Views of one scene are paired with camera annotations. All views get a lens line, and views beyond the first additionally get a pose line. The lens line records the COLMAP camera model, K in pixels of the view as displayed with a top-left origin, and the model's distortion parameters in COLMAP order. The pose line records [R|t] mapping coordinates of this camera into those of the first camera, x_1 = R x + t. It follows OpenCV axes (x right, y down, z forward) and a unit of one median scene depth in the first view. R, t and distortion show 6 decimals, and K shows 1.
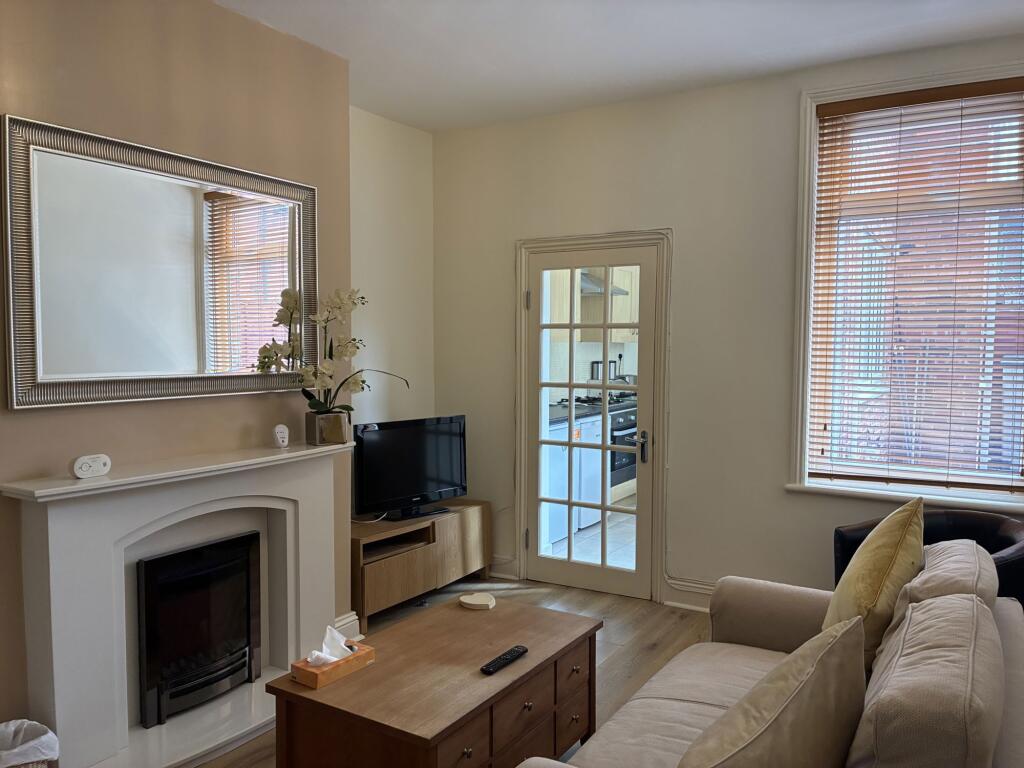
lens RADIAL K [[773.6, 0, 517.4], [0, 773.6, 385.1], [0, 0, 1]] dist [0.049660, -0.063123]
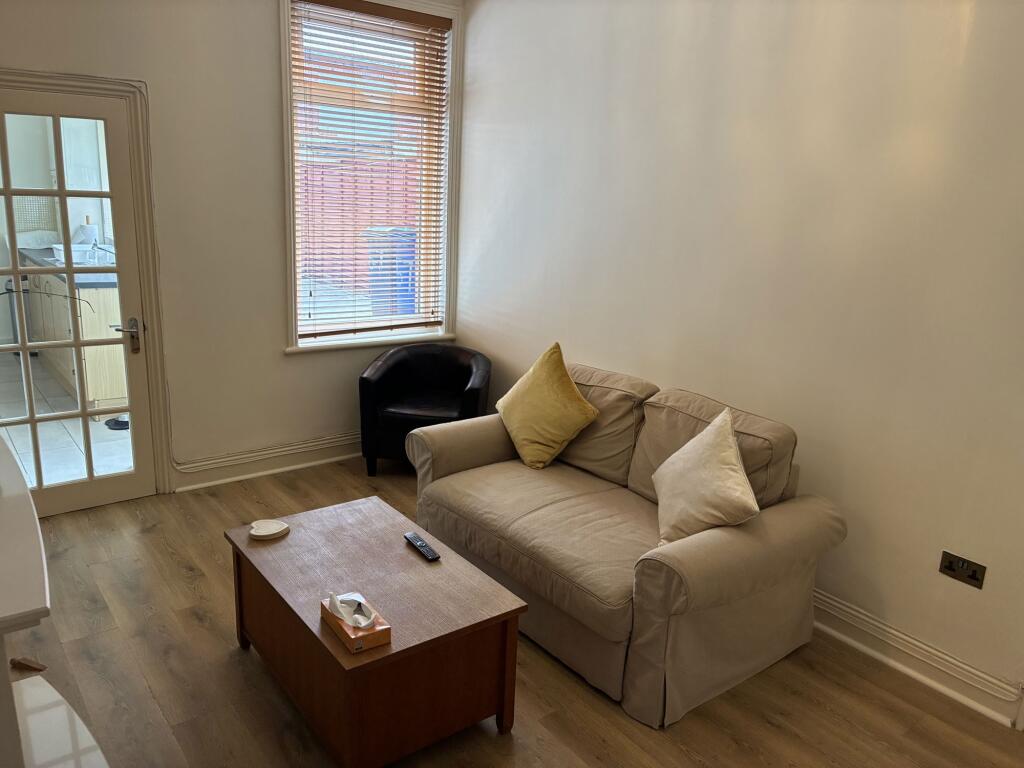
lens RADIAL K [[773.6, 0, 517.4], [0, 773.6, 385.1], [0, 0, 1]] dist [0.049660, -0.063123]
pose [[0.347622, -0.220896, 0.911243, -0.574632], [0.001335, 0.971968, 0.235108, -0.084191], [-0.937634, -0.080512, 0.338173, 0.312339]]
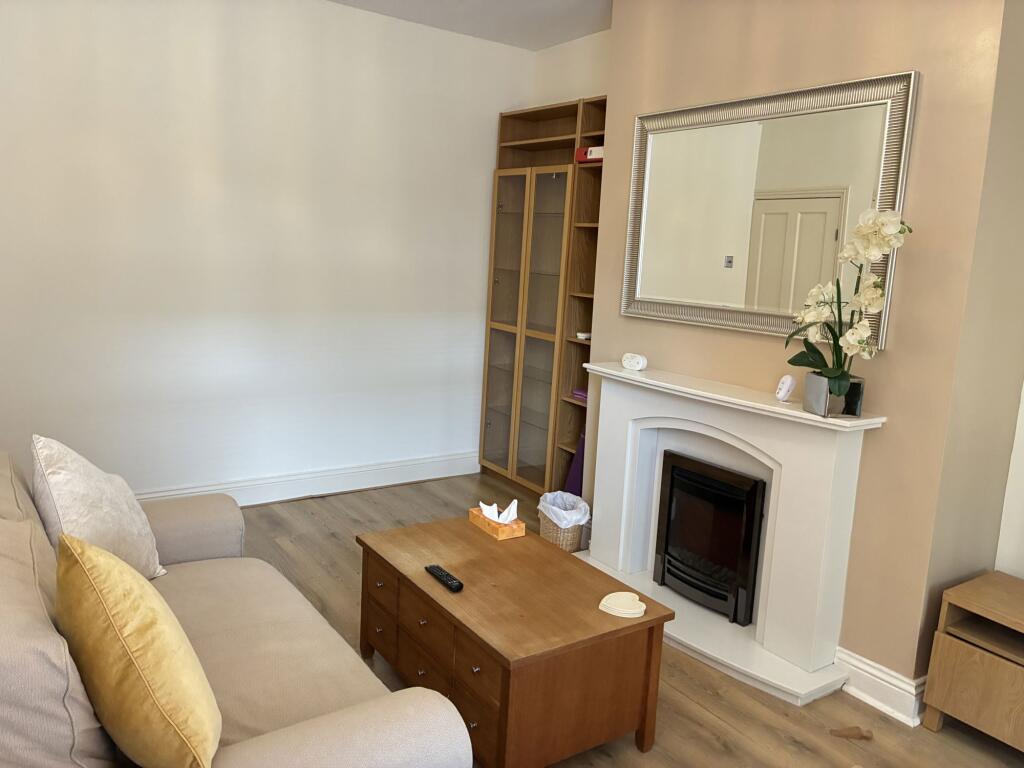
lens RADIAL K [[773.6, 0, 517.4], [0, 773.6, 385.1], [0, 0, 1]] dist [0.049660, -0.063123]
pose [[-0.395474, 0.128233, -0.909481, 0.519154], [-0.105923, 0.977232, 0.183845, -0.057548], [0.912349, 0.169041, -0.372887, 0.876224]]
